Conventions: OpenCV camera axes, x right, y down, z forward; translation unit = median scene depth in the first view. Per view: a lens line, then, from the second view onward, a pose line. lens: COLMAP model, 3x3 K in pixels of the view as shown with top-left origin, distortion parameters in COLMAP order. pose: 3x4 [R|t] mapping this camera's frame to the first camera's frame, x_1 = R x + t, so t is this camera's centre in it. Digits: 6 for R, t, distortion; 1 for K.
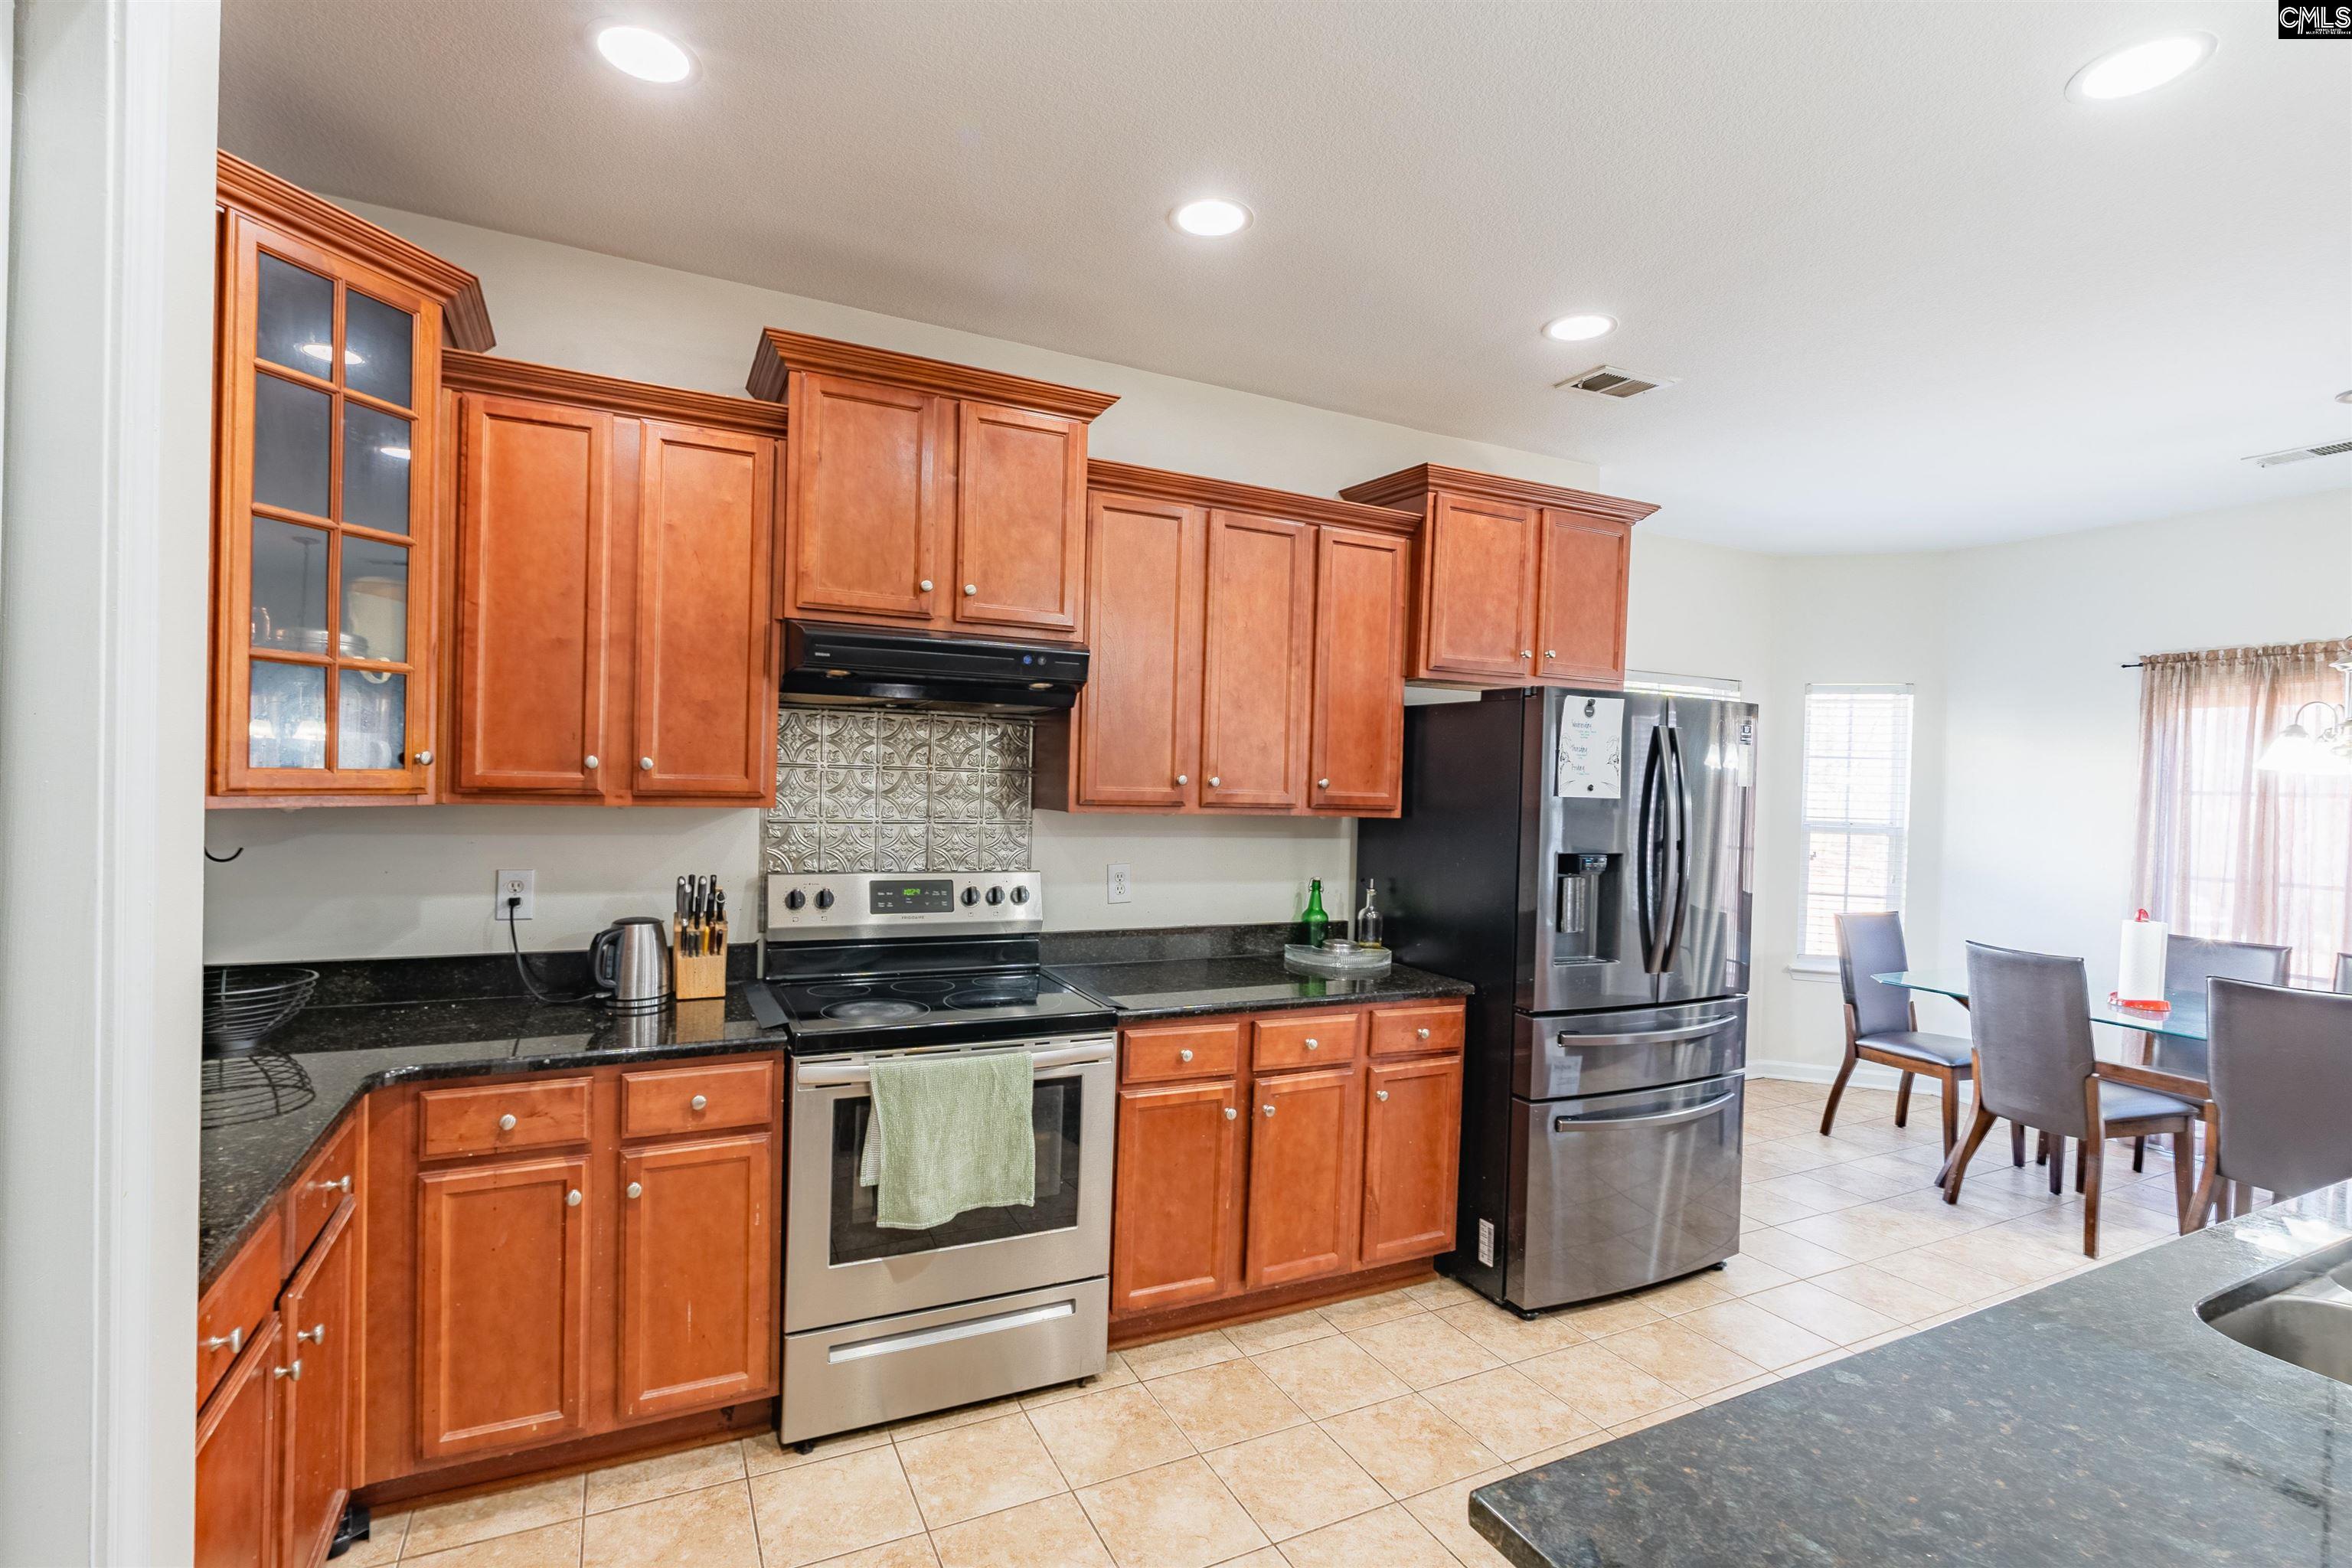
lens RADIAL K [[1066.9, 0, 1154.7], [0, 1066.9, 790.7], [0, 0, 1]] dist [-0.002141, -0.001888]
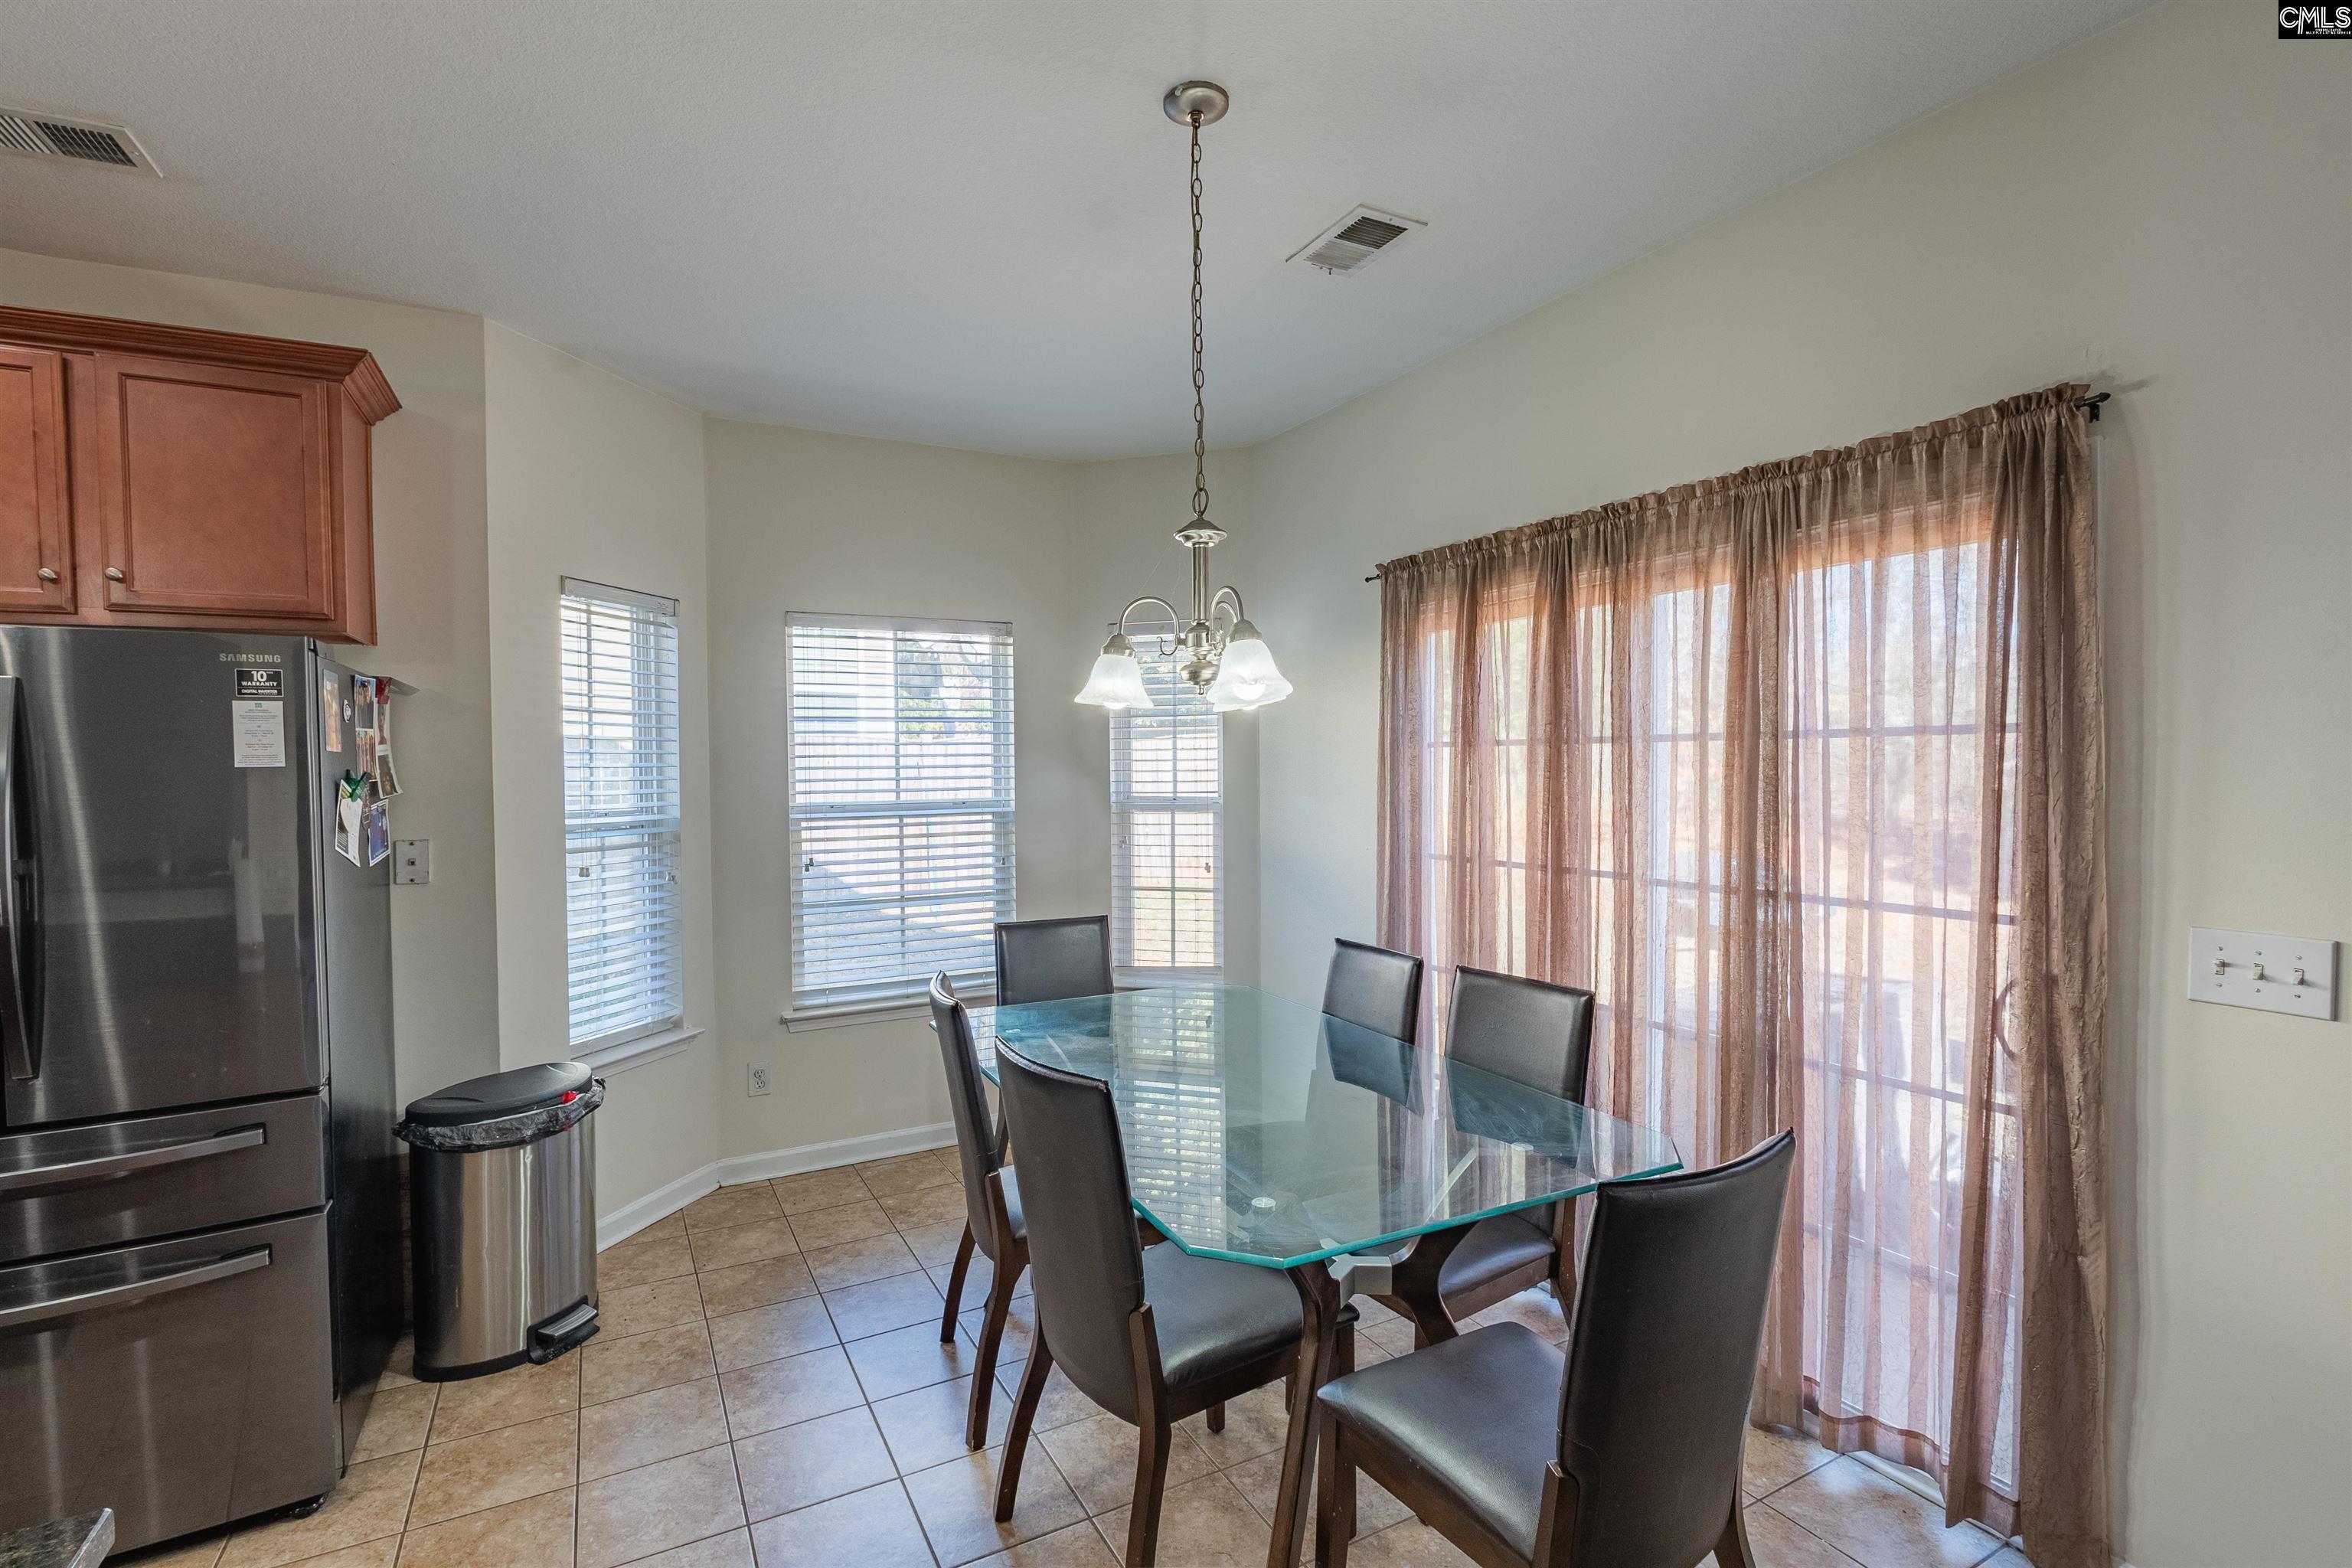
lens RADIAL K [[1066.9, 0, 1154.7], [0, 1066.9, 790.7], [0, 0, 1]] dist [-0.002141, -0.001888]
pose [[0.998886, -0.040416, 0.024350, 1.357924], [0.040085, 0.999099, 0.013915, 0.028588], [-0.024890, -0.012924, 0.999607, 0.455417]]
